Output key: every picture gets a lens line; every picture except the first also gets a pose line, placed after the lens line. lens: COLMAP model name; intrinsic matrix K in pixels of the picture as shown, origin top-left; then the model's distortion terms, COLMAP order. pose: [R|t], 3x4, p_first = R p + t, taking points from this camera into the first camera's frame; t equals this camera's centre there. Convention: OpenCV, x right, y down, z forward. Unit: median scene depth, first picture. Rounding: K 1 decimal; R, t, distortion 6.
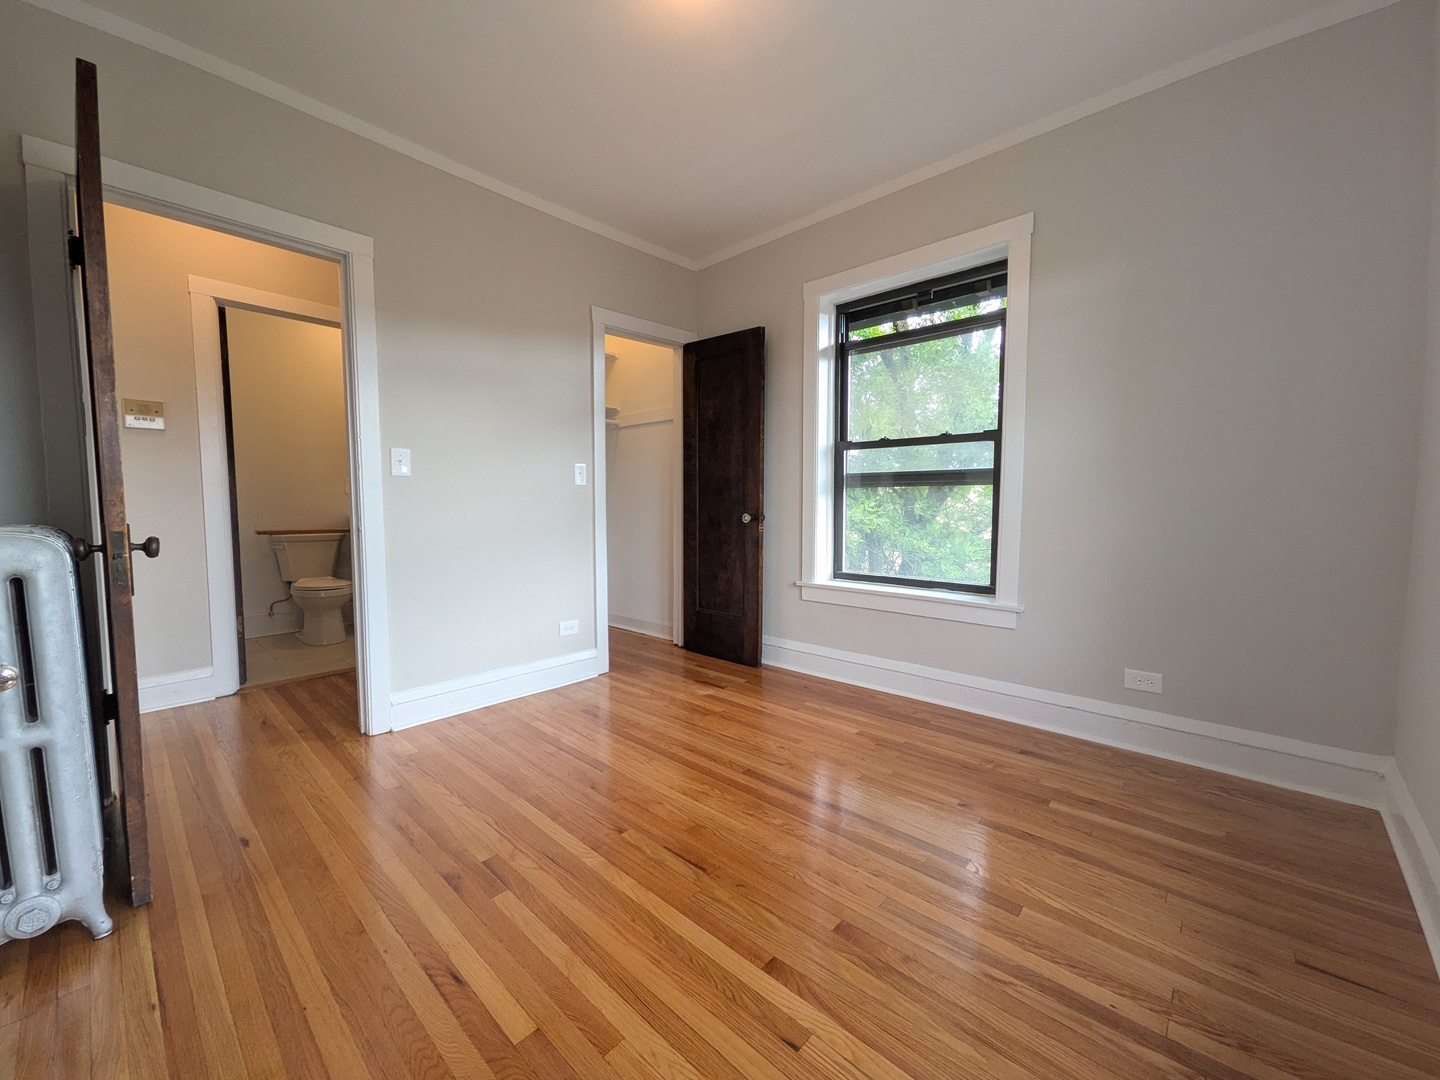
lens RADIAL K [[567.9, 0, 710.4], [0, 567.9, 536.4], [0, 0, 1]] dist [0.007092, -0.002132]
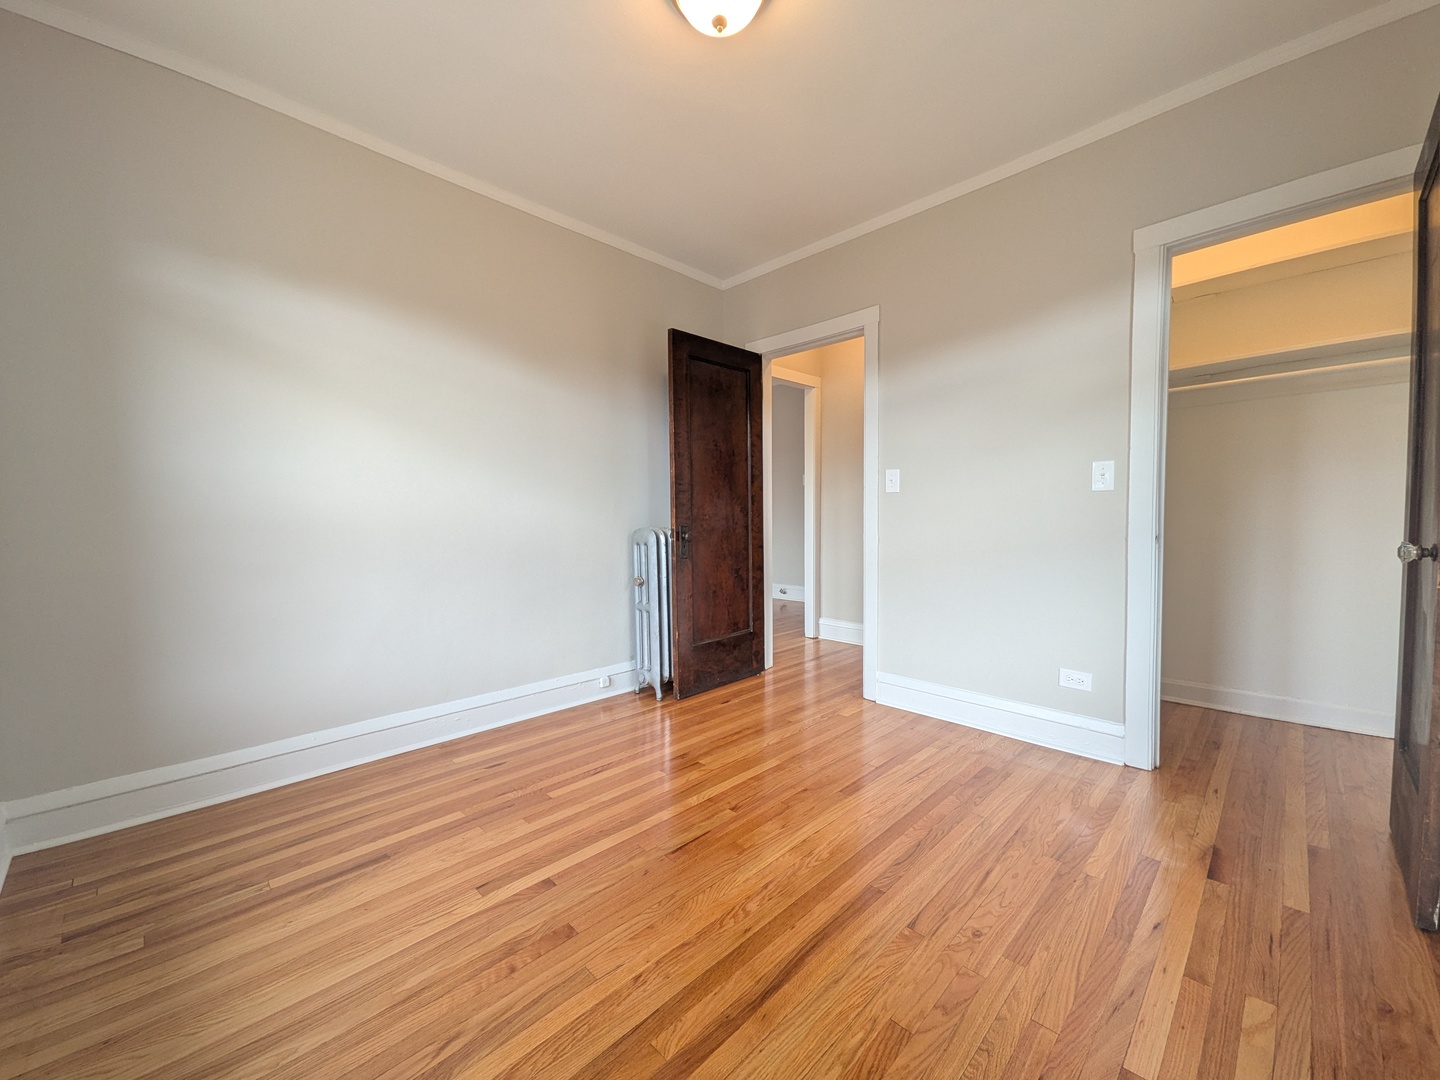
lens RADIAL K [[567.9, 0, 720.1], [0, 567.9, 542.0], [0, 0, 1]] dist [0.007092, -0.002132]
pose [[-0.033473, 0.048271, -0.998273, 0.702250], [-0.056621, 0.997137, 0.050114, -0.046115], [0.997834, 0.058201, -0.030644, 0.730166]]
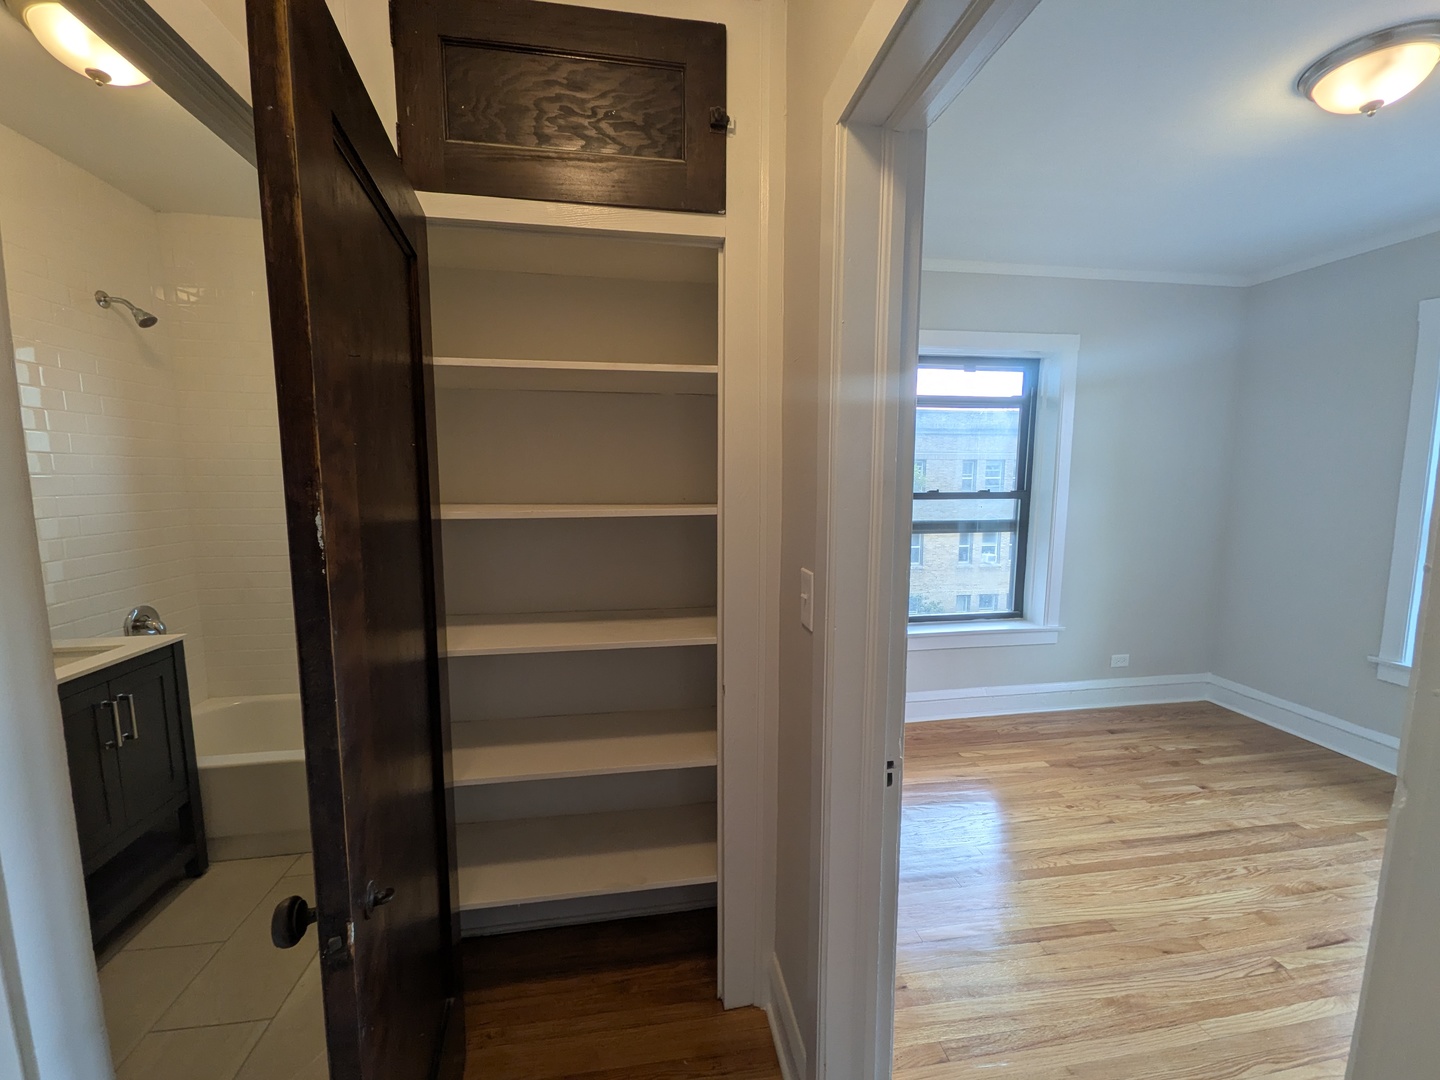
lens RADIAL K [[567.9, 0, 711.1], [0, 567.9, 540.7], [0, 0, 1]] dist [0.007092, -0.002132]
pose [[0.627111, -0.087863, 0.773958, -1.073019], [0.053154, 0.996129, 0.070016, -0.232097], [-0.777114, -0.002769, 0.629354, 0.853657]]
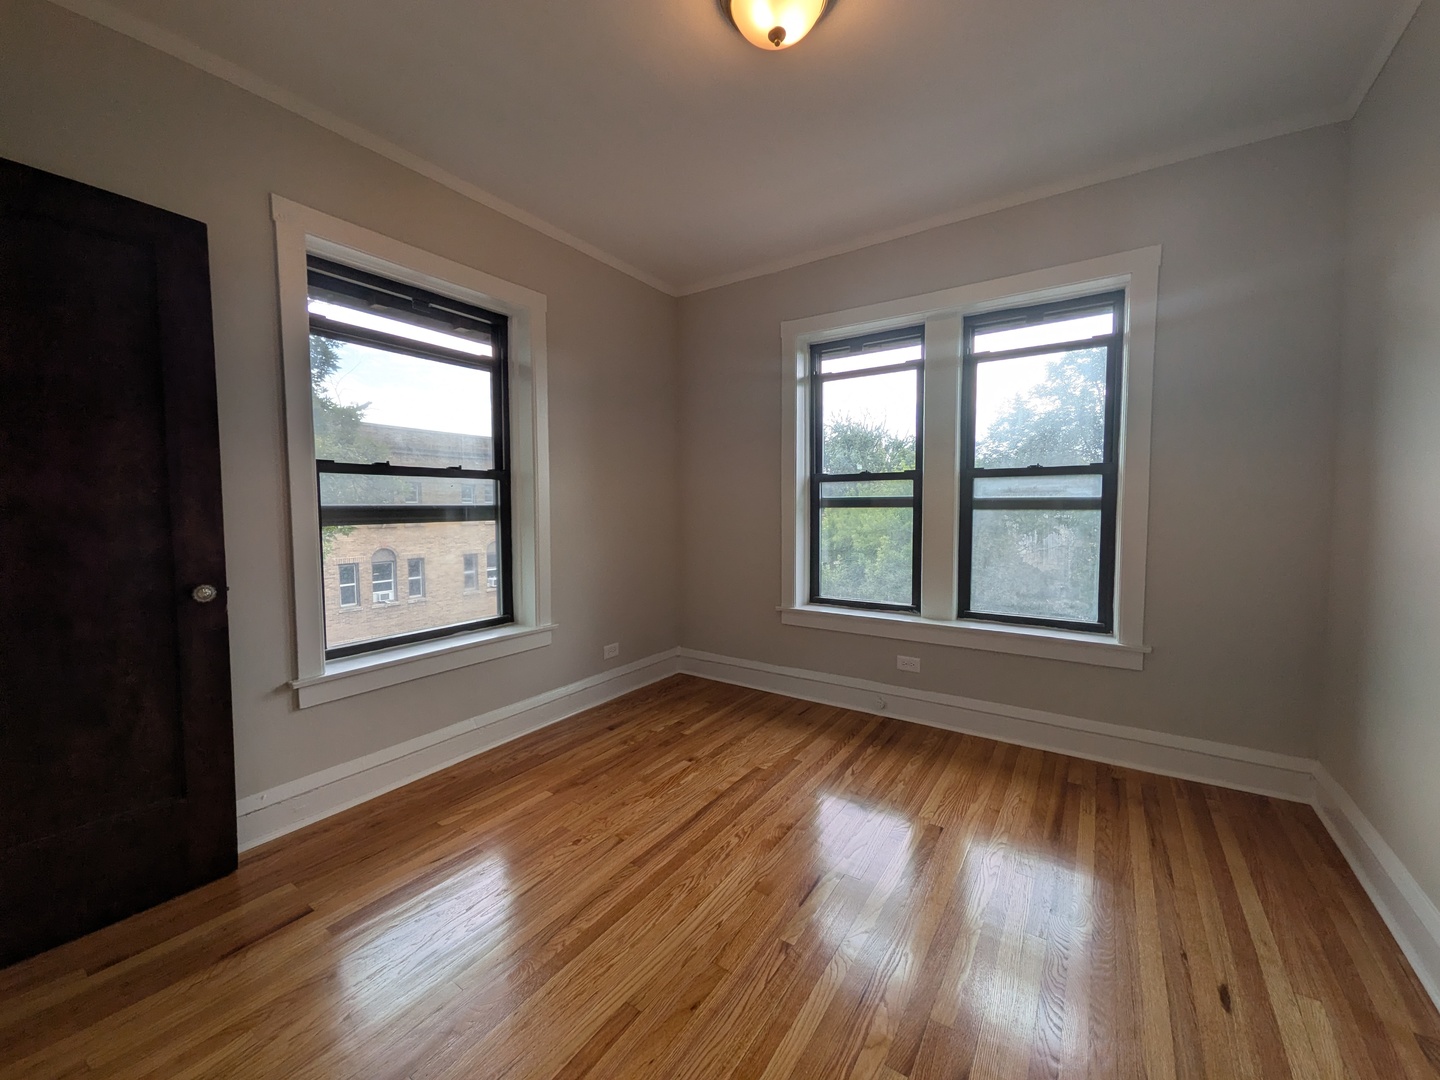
lens RADIAL K [[567.9, 0, 718.9], [0, 567.9, 537.7], [0, 0, 1]] dist [0.007092, -0.002132]
pose [[-0.153621, -0.055804, 0.986553, -0.716021], [0.068562, 0.995396, 0.066980, -0.119440], [-0.985748, 0.077930, -0.149088, 0.883652]]
